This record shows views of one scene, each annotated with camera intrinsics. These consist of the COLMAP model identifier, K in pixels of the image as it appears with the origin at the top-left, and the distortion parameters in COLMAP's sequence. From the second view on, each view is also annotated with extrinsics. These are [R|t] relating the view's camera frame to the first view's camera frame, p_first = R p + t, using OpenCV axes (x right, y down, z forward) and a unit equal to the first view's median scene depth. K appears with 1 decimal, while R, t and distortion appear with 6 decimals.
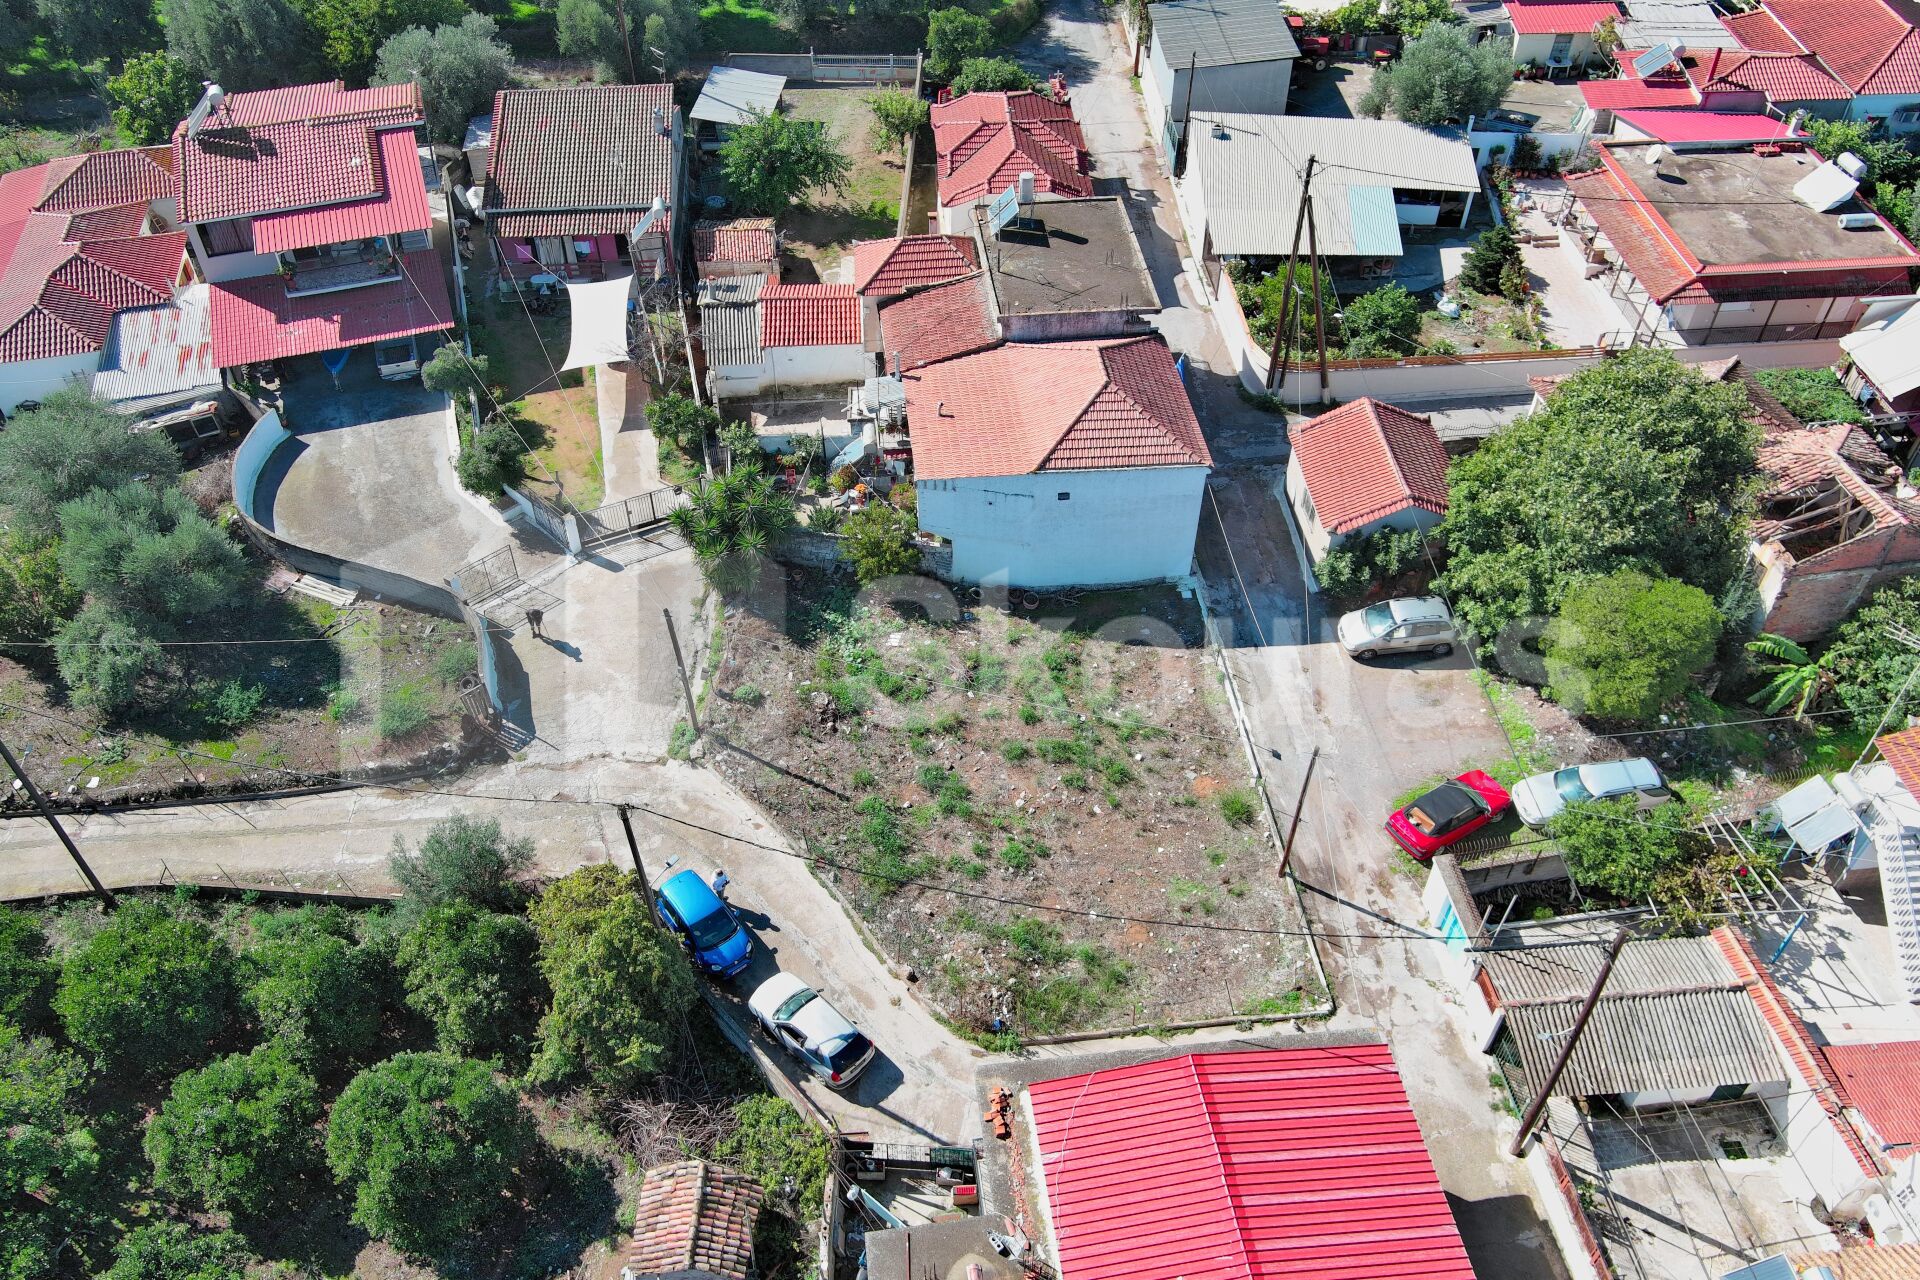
lens RADIAL K [[1504.2, 0, 957.2], [0, 1504.2, 615.5], [0, 0, 1]] dist [0.011071, 0.000264]
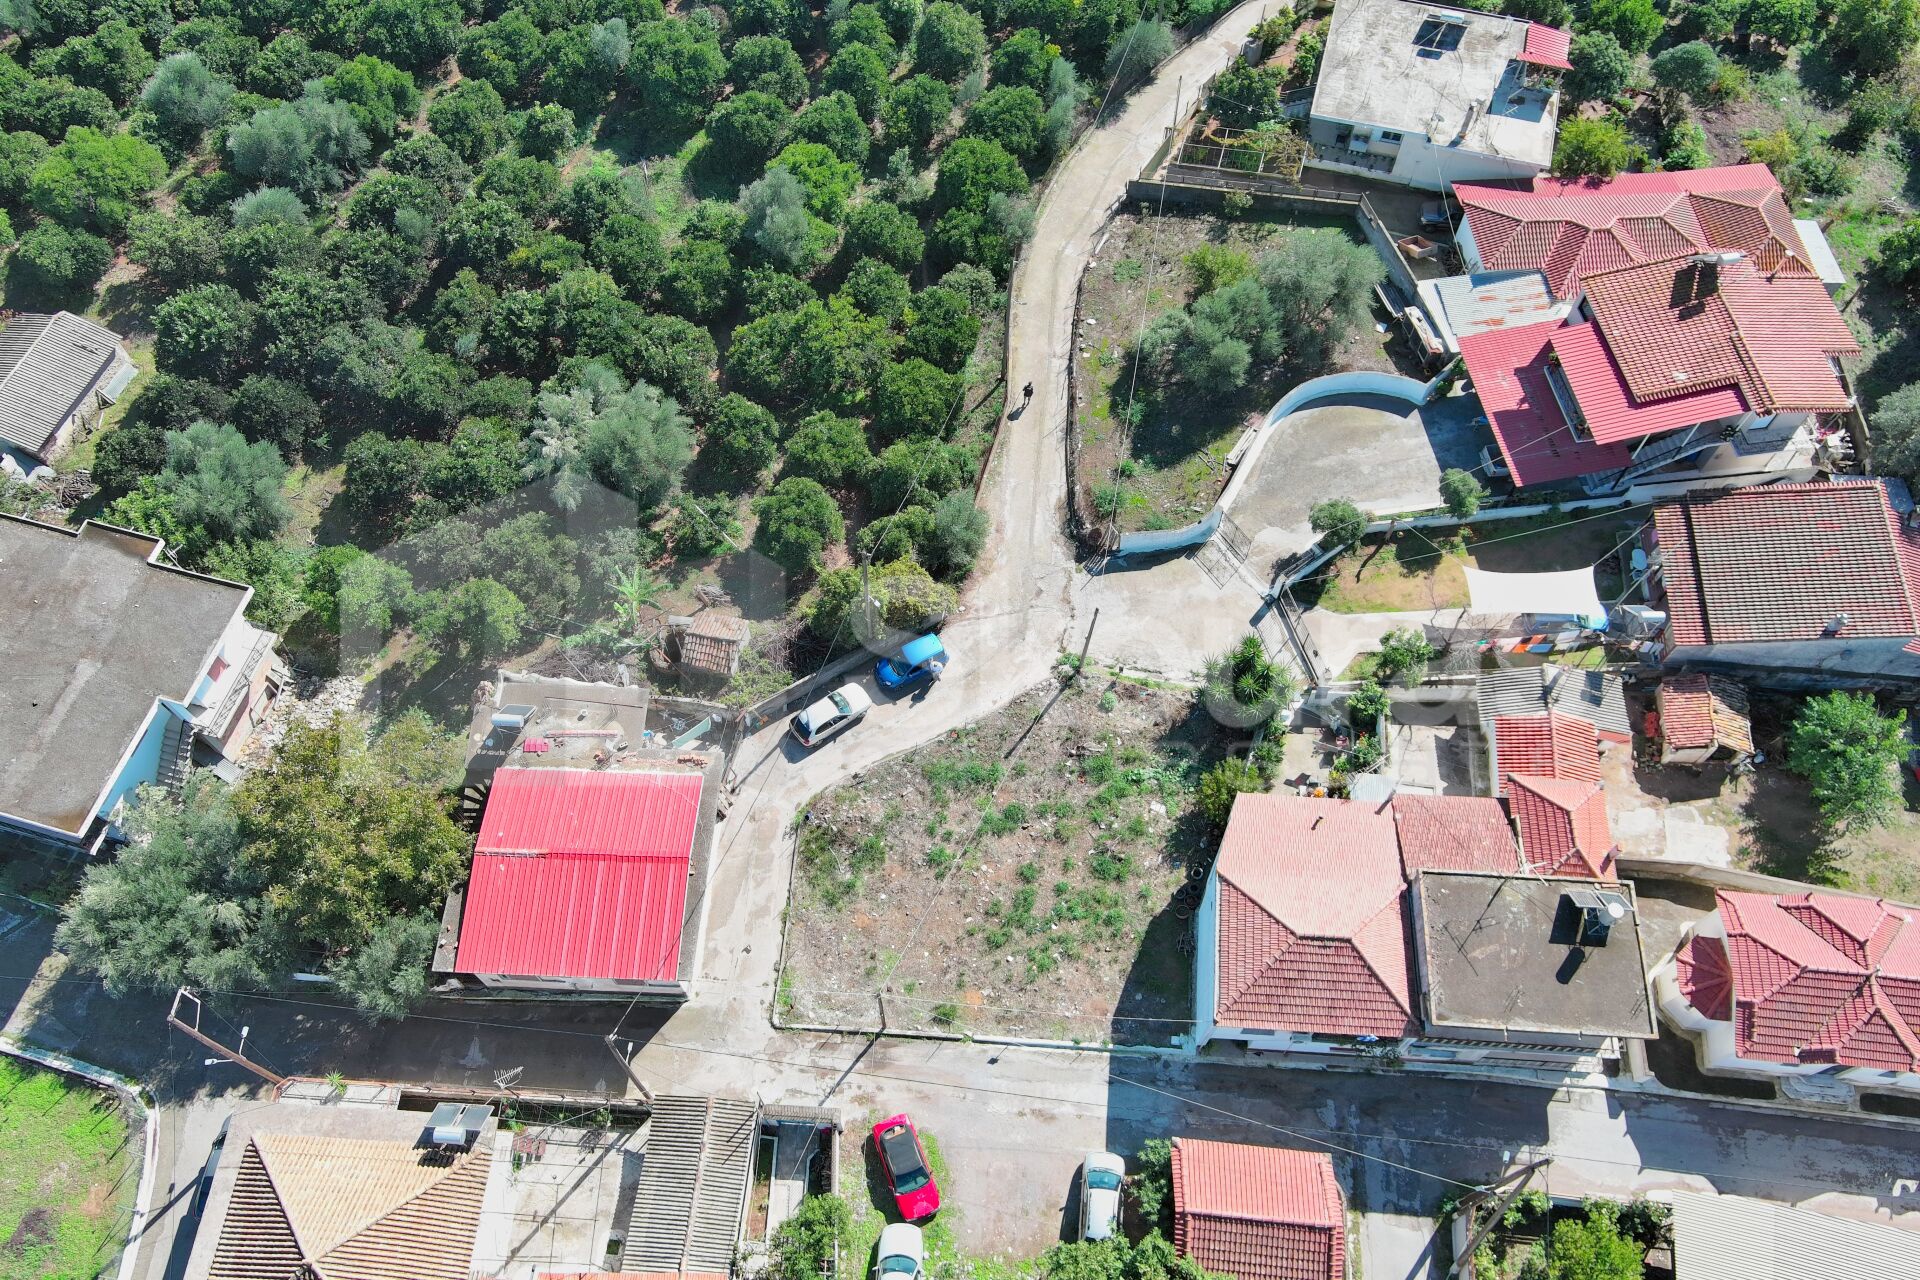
lens RADIAL K [[1479.0, 0, 953.3], [0, 1479.0, 636.5], [0, 0, 1]] dist [0.015863, -0.017918]
pose [[-0.172624, 0.864377, -0.472285, 0.435734], [-0.682651, 0.240663, 0.689978, -0.732228], [0.710062, 0.441513, 0.548523, 0.106575]]
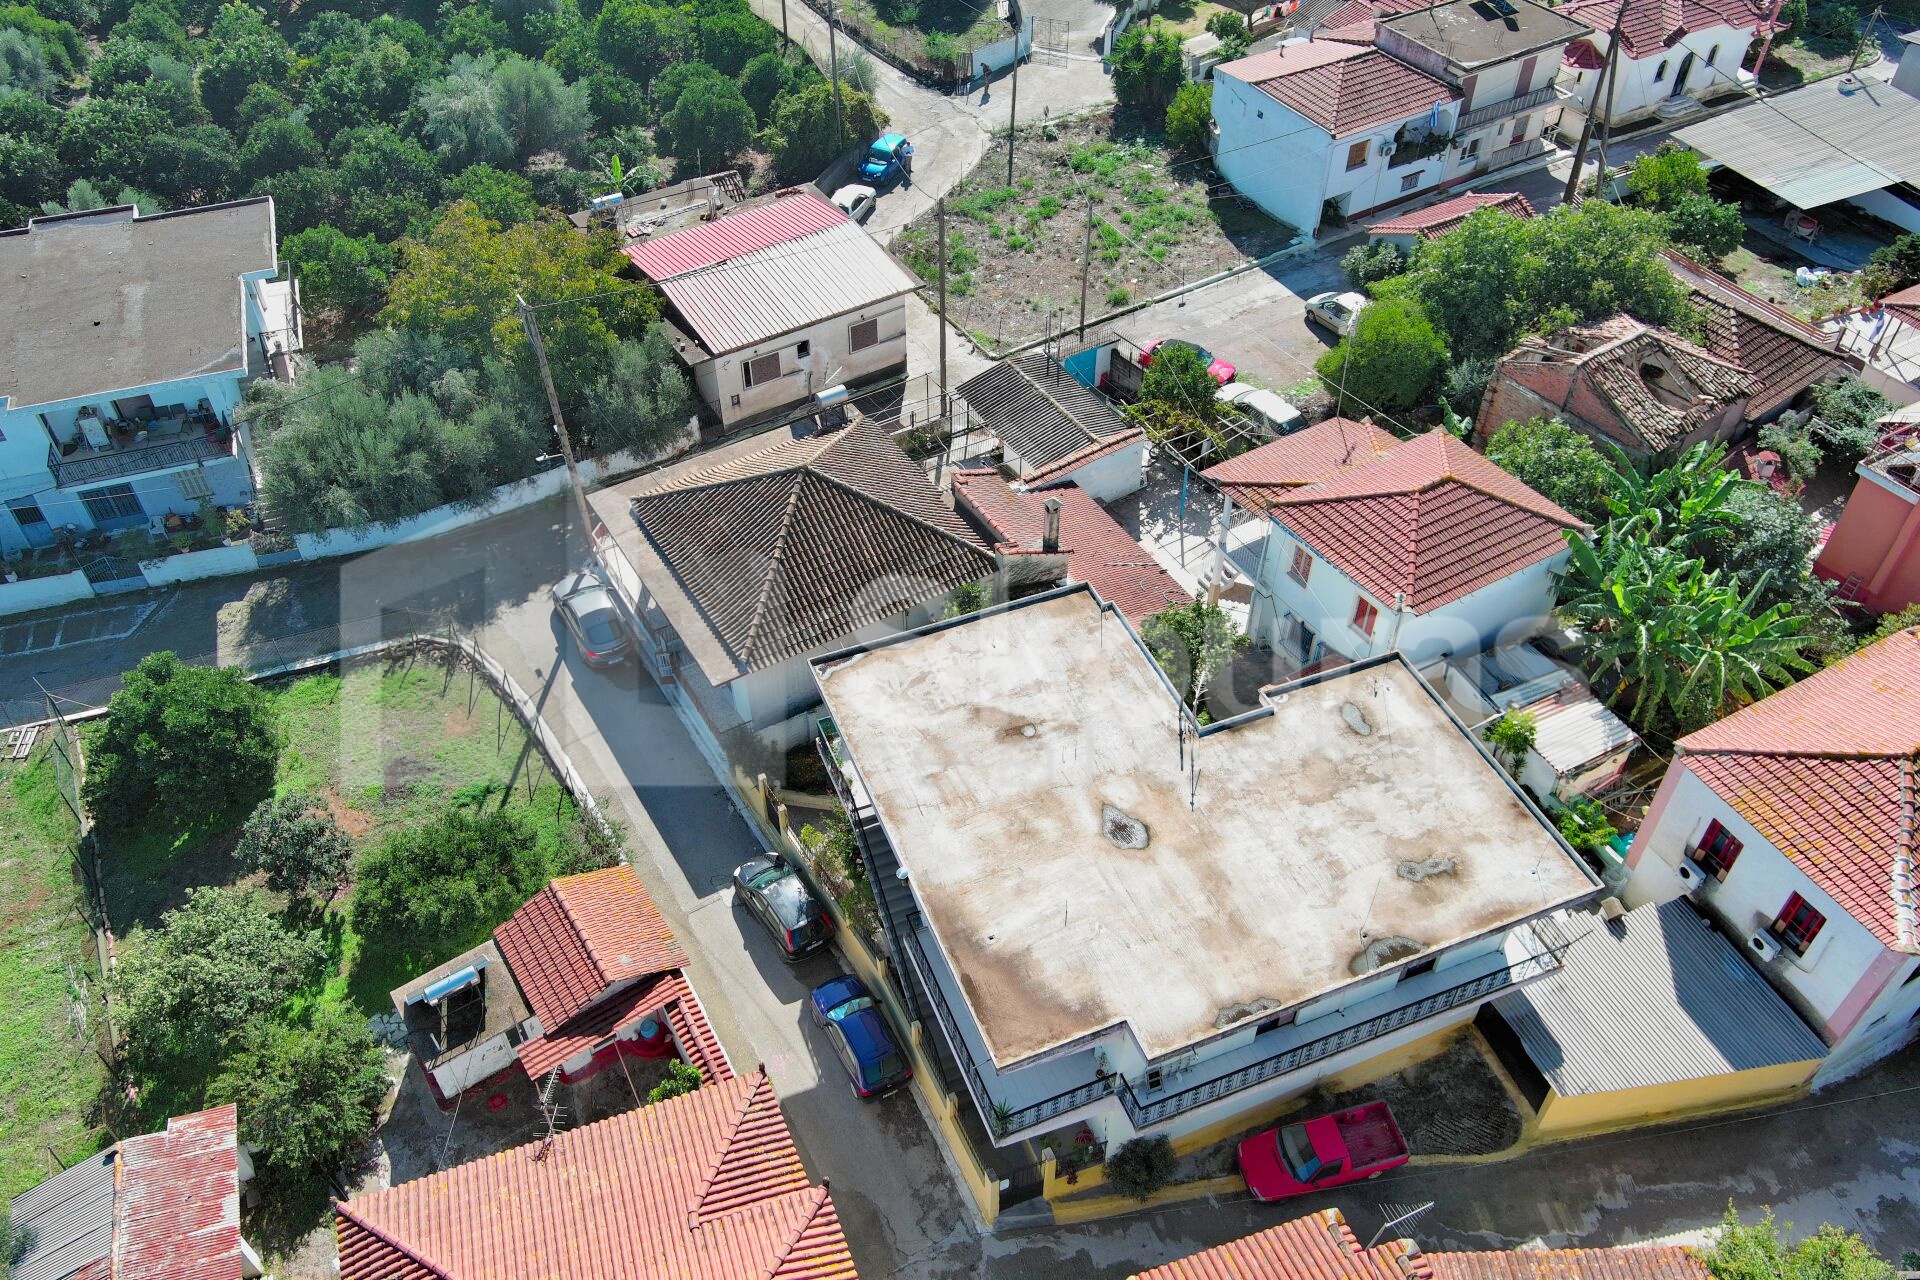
lens RADIAL K [[1479.0, 0, 953.3], [0, 1479.0, 636.5], [0, 0, 1]] dist [0.015863, -0.017918]
pose [[0.425360, 0.627983, -0.651695, 1.034378], [-0.623703, 0.725189, 0.291713, 0.041821], [0.655793, 0.282381, 0.700140, 0.004752]]
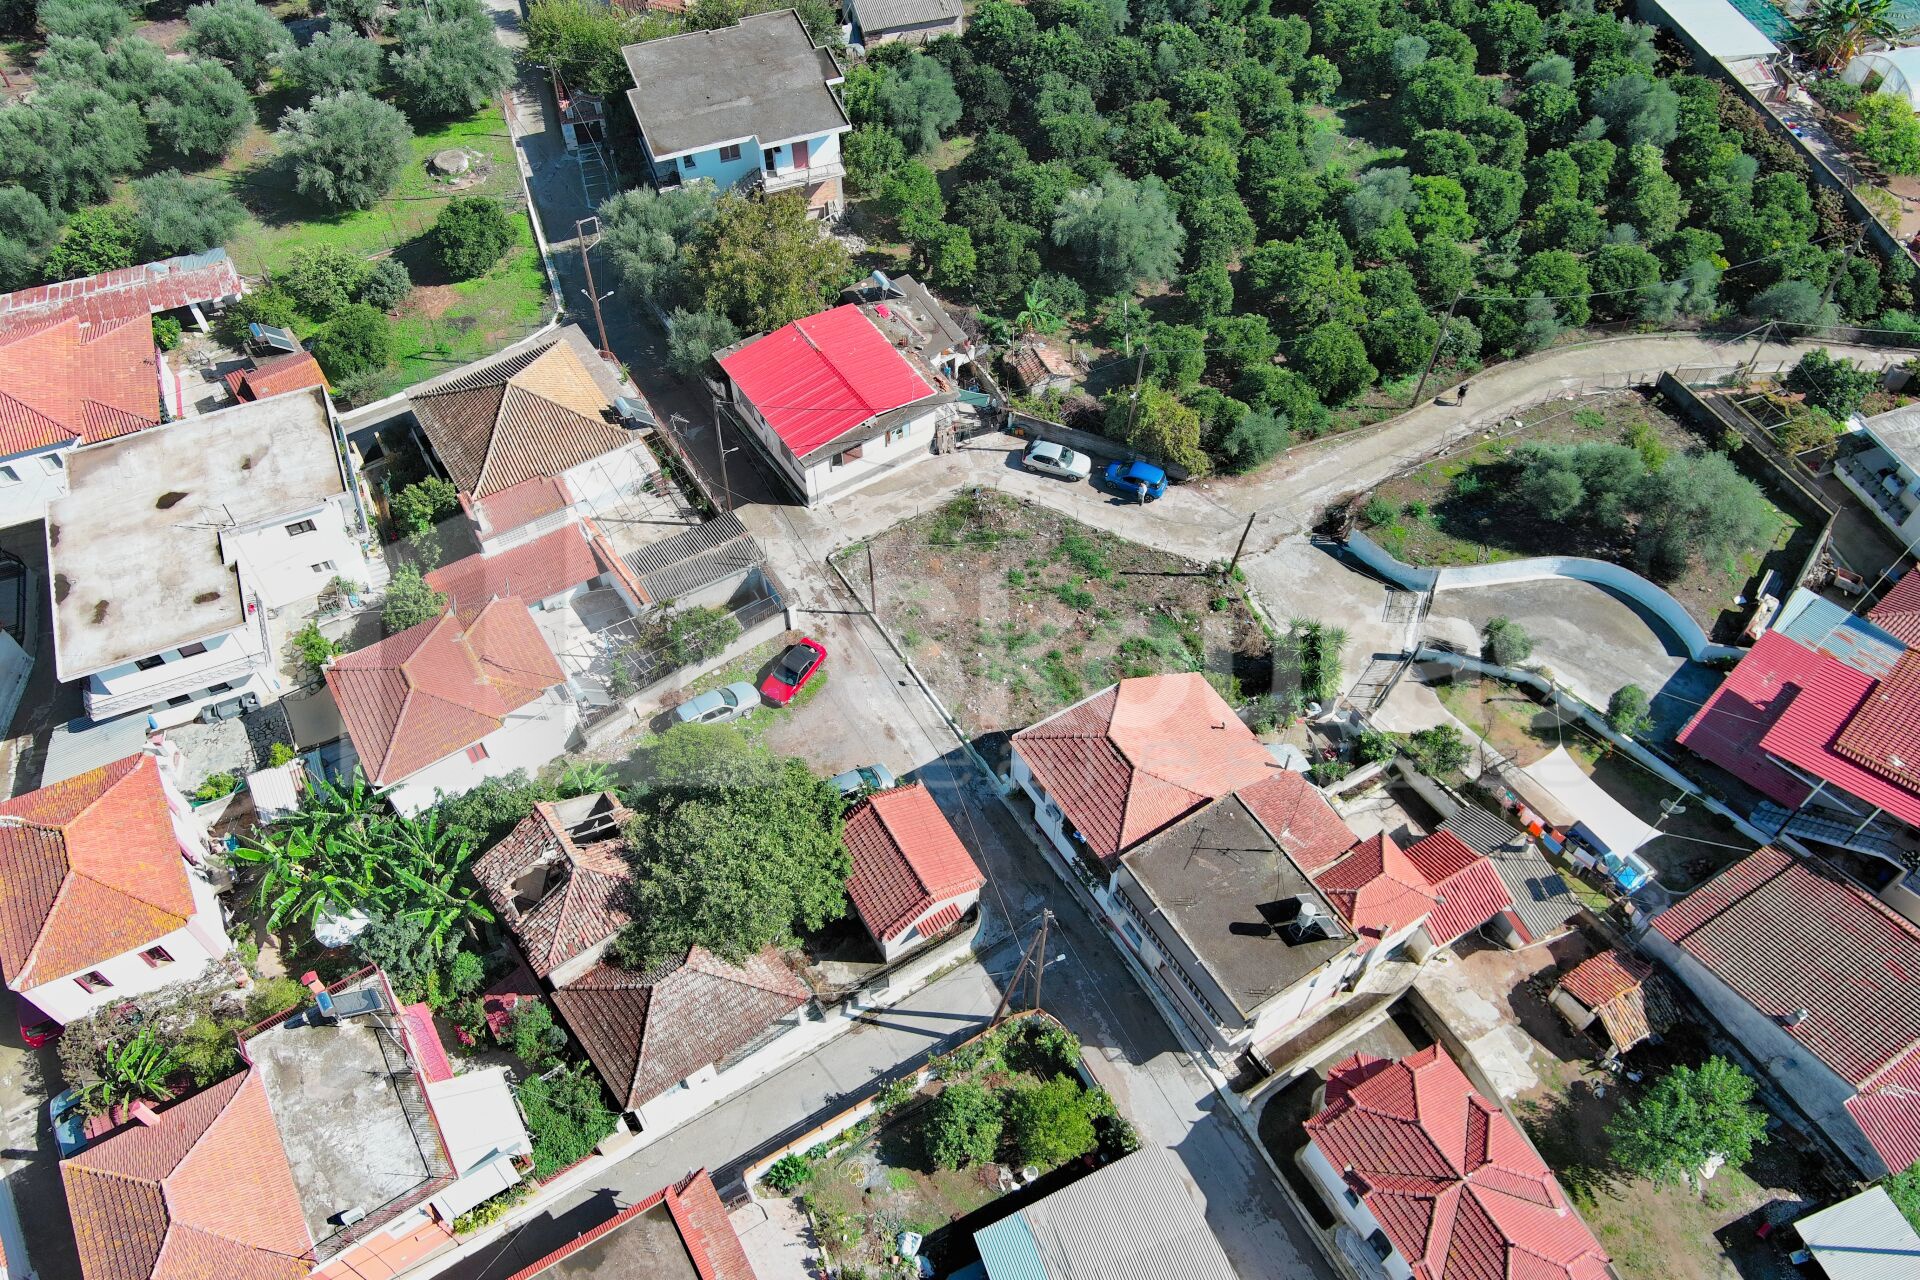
lens RADIAL K [[1479.0, 0, 953.3], [0, 1479.0, 636.5], [0, 0, 1]] dist [0.015863, -0.017918]
pose [[-0.898257, 0.351762, -0.263434, 0.481421], [-0.308308, -0.077228, 0.948147, -1.205087], [0.313177, 0.932898, 0.177821, 0.603866]]
